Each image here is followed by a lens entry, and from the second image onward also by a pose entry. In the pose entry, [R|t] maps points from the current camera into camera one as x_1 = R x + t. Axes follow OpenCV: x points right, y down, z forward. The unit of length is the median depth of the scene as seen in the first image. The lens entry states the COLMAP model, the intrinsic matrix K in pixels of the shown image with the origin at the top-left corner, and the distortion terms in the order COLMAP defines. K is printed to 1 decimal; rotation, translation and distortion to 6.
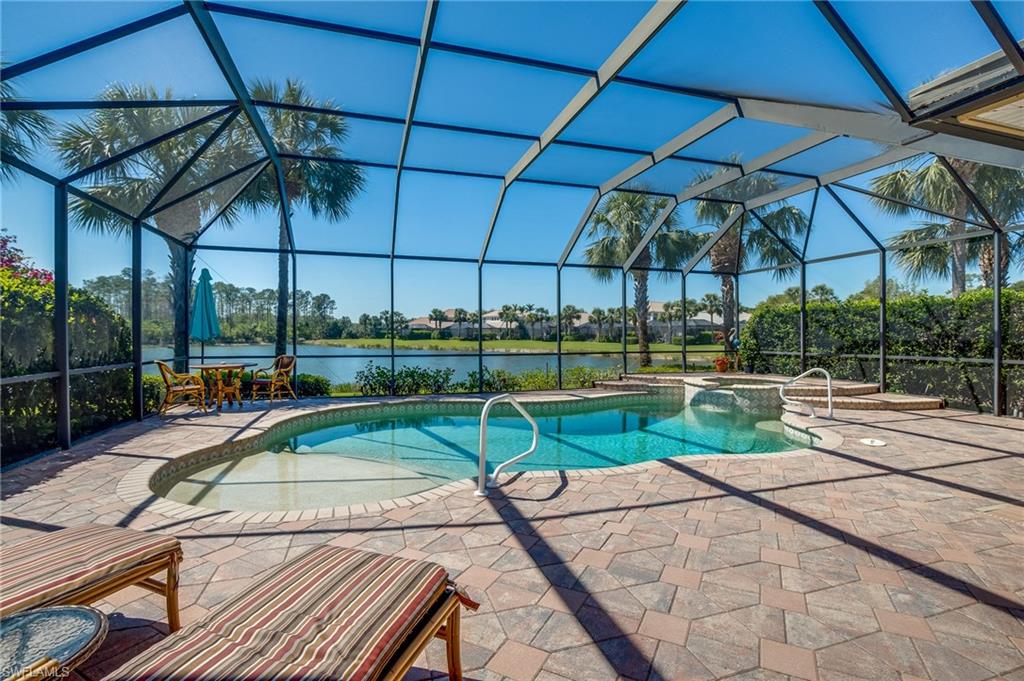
lens RADIAL K [[472.5, 0, 520.5], [0, 472.5, 337.5], [0, 0, 1]] dist [-0.034749, 0.005718]
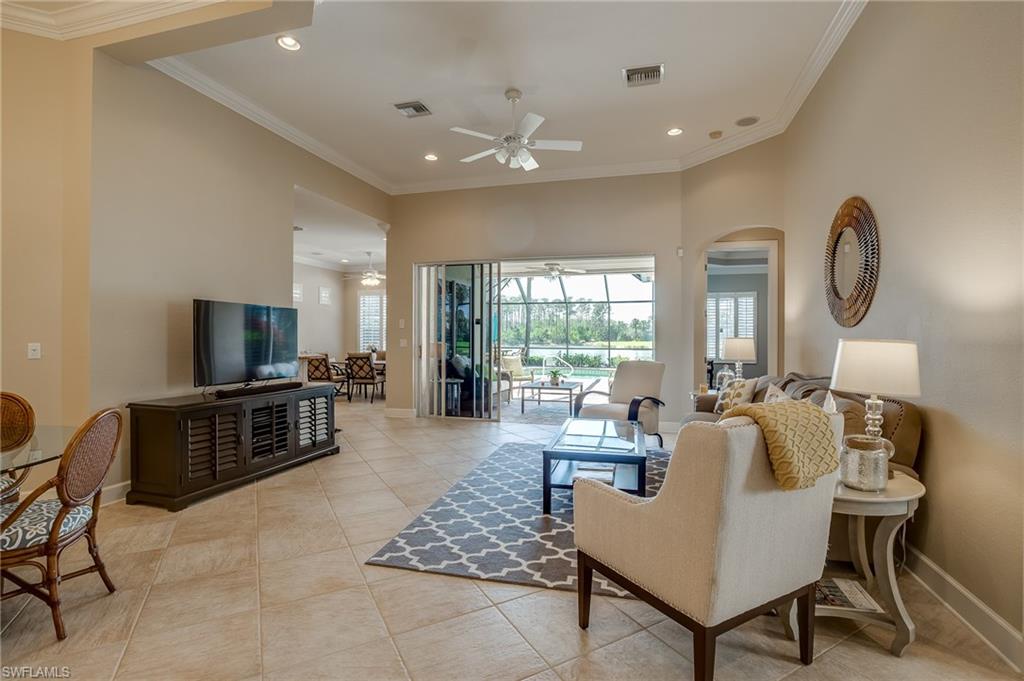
lens RADIAL K [[472.5, 0, 520.5], [0, 472.5, 337.5], [0, 0, 1]] dist [-0.034749, 0.005718]
pose [[0.836065, 0.000428, -0.548629, 0.061837], [-0.003157, 0.999987, -0.004031, -0.000485], [0.548621, 0.005102, 0.836056, -0.079028]]
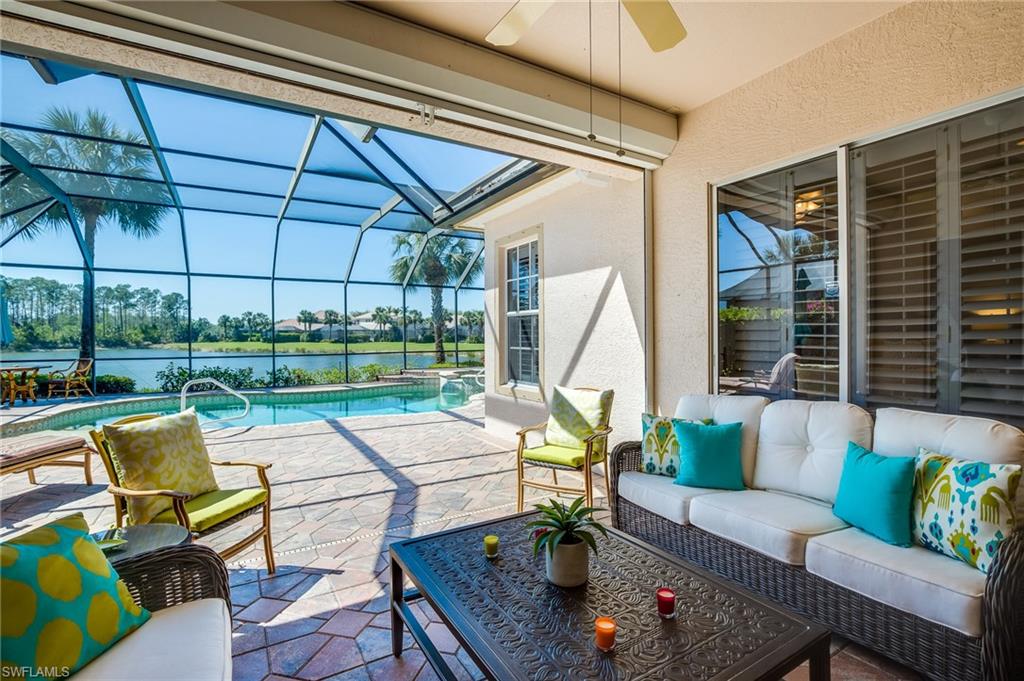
lens RADIAL K [[472.5, 0, 520.5], [0, 472.5, 337.5], [0, 0, 1]] dist [-0.034749, 0.005718]
pose [[0.972502, -0.007320, 0.232781, 0.028848], [0.007874, 0.999968, -0.001451, -0.000390], [-0.232763, 0.003243, 0.972528, -0.036018]]
